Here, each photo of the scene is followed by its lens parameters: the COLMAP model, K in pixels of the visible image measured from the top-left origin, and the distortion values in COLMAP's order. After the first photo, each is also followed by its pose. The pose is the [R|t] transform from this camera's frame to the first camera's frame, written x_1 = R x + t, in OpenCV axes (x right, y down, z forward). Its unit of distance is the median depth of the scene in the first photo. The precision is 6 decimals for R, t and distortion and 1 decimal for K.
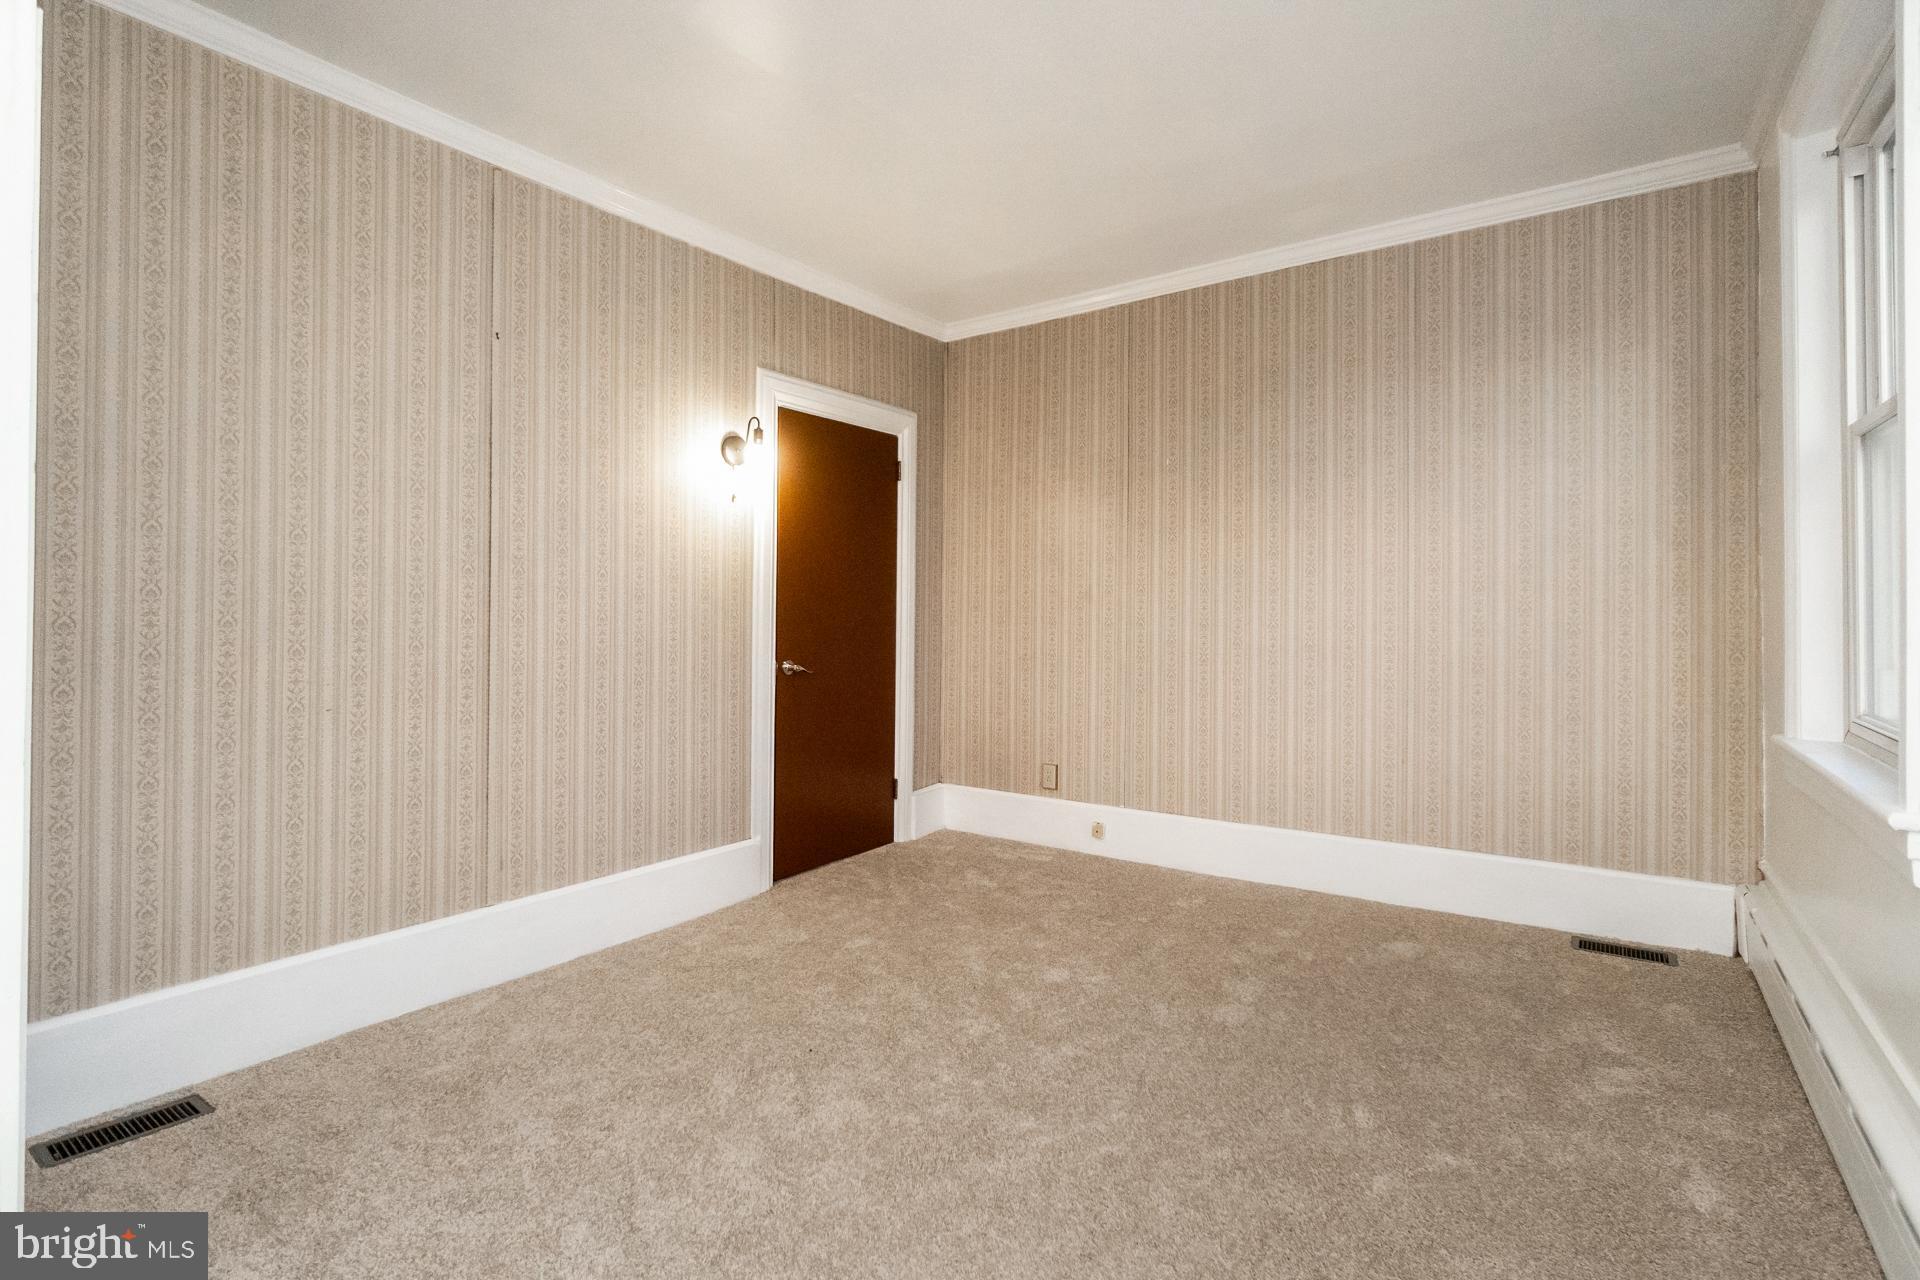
lens RADIAL K [[906.4, 0, 951.7], [0, 906.4, 610.7], [0, 0, 1]] dist [0.000133, 0.000102]
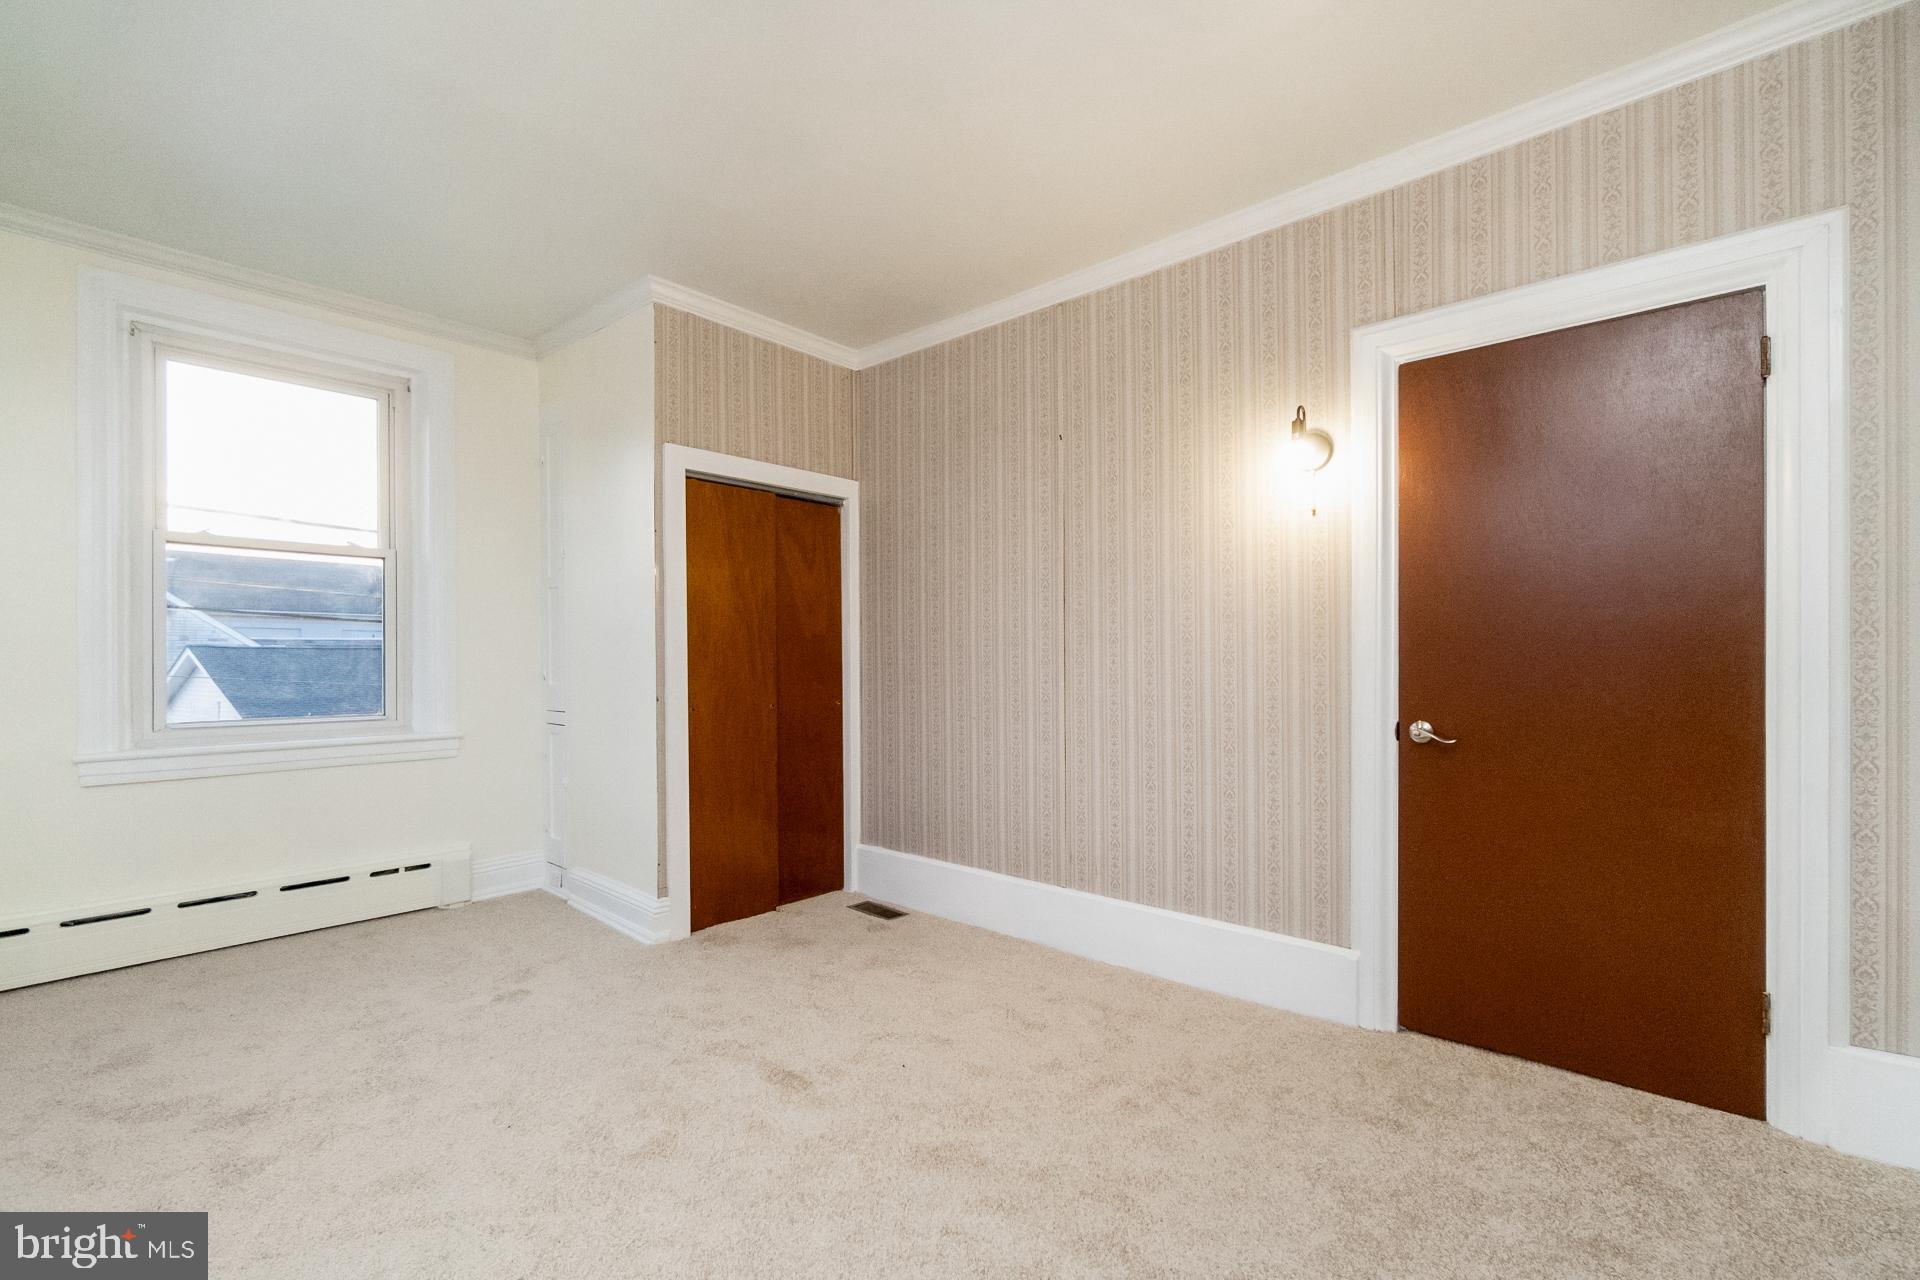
lens RADIAL K [[857.2, 0, 961.3], [0, 857.2, 642.2], [0, 0, 1]] dist [0.000651, 0.000381]
pose [[-0.099981, -0.013772, -0.994894, 0.563861], [0.015023, 0.999769, -0.015349, -0.000711], [0.994876, -0.016481, -0.099751, 0.790626]]
